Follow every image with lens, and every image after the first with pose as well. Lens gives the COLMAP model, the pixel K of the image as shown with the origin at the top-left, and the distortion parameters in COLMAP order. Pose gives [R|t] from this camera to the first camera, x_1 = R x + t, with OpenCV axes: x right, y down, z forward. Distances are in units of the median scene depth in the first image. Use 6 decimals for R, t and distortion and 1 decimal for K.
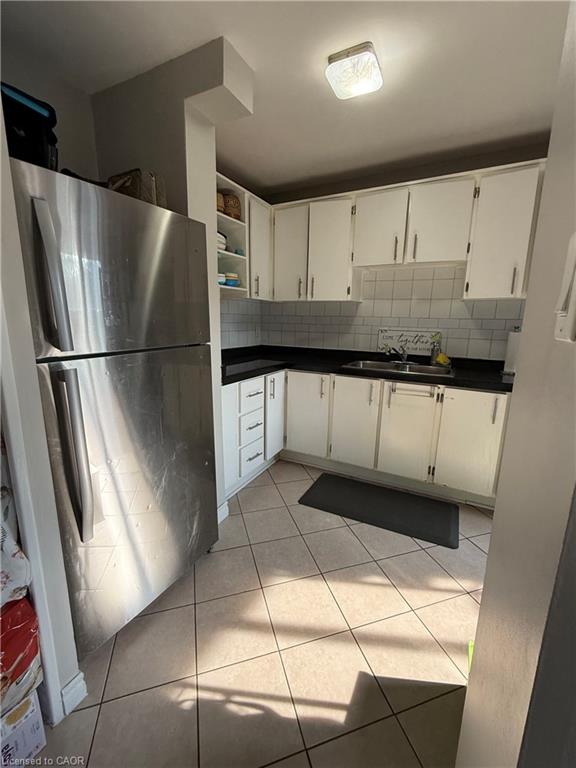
lens RADIAL K [[321.3, 0, 288.0], [0, 321.3, 384.0], [0, 0, 1]] dist [-0.000743, -0.000813]
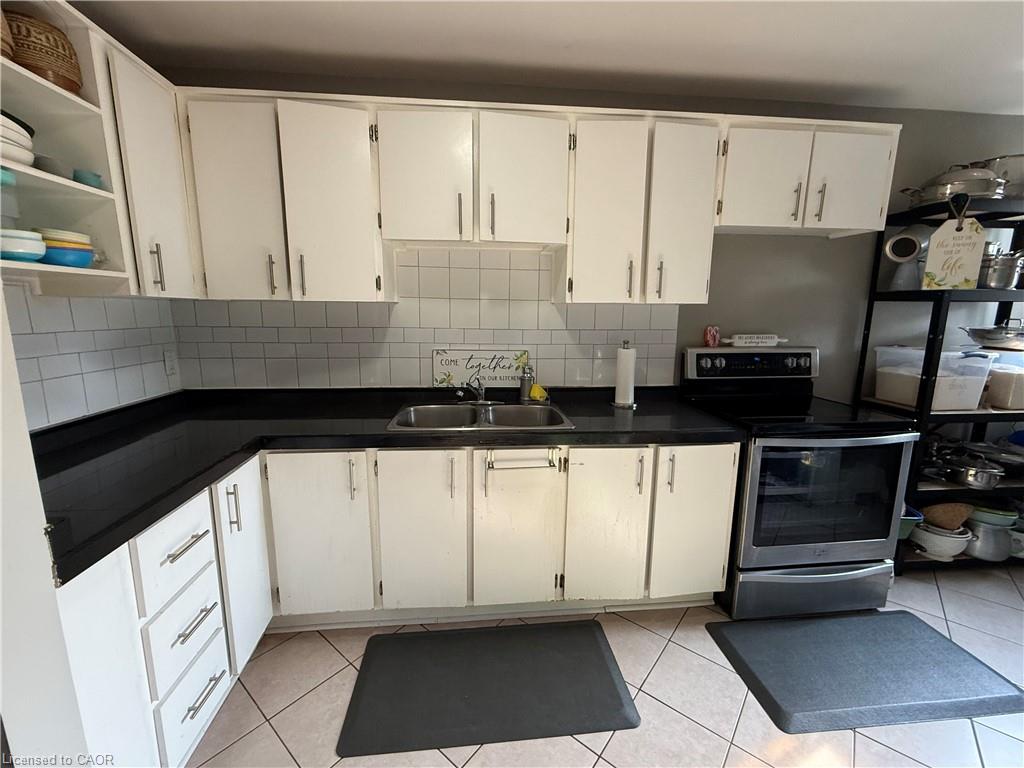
lens RADIAL K [[428.3, 0, 510.1], [0, 428.3, 385.7], [0, 0, 1]] dist [-0.000743, -0.000813]
pose [[0.834998, -0.104258, 0.540286, -0.031701], [0.115535, 0.993217, 0.013103, -0.110103], [-0.537987, 0.051481, 0.841380, 0.304779]]
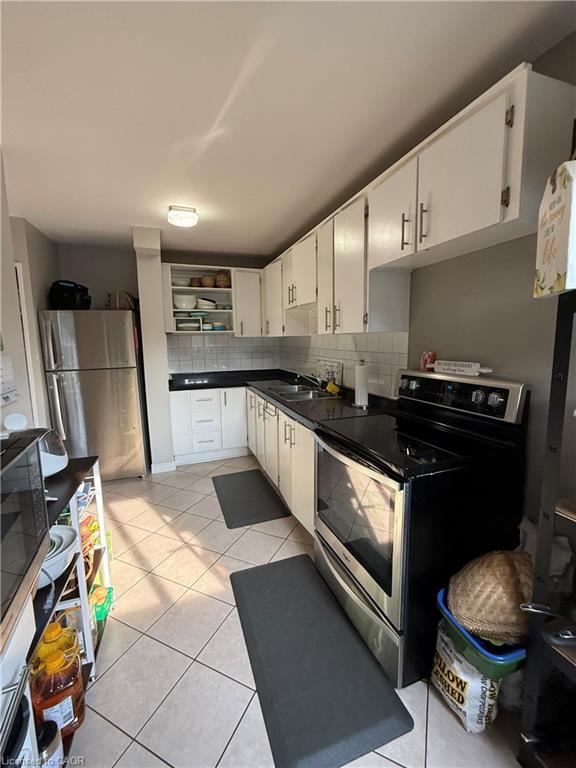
lens RADIAL K [[321.3, 0, 288.0], [0, 321.3, 384.0], [0, 0, 1]] dist [-0.000743, -0.000813]
pose [[0.739862, 0.066727, -0.669441, 1.106538], [-0.109756, 0.993709, -0.022253, -0.050499], [0.663745, 0.089939, 0.742532, 0.097492]]
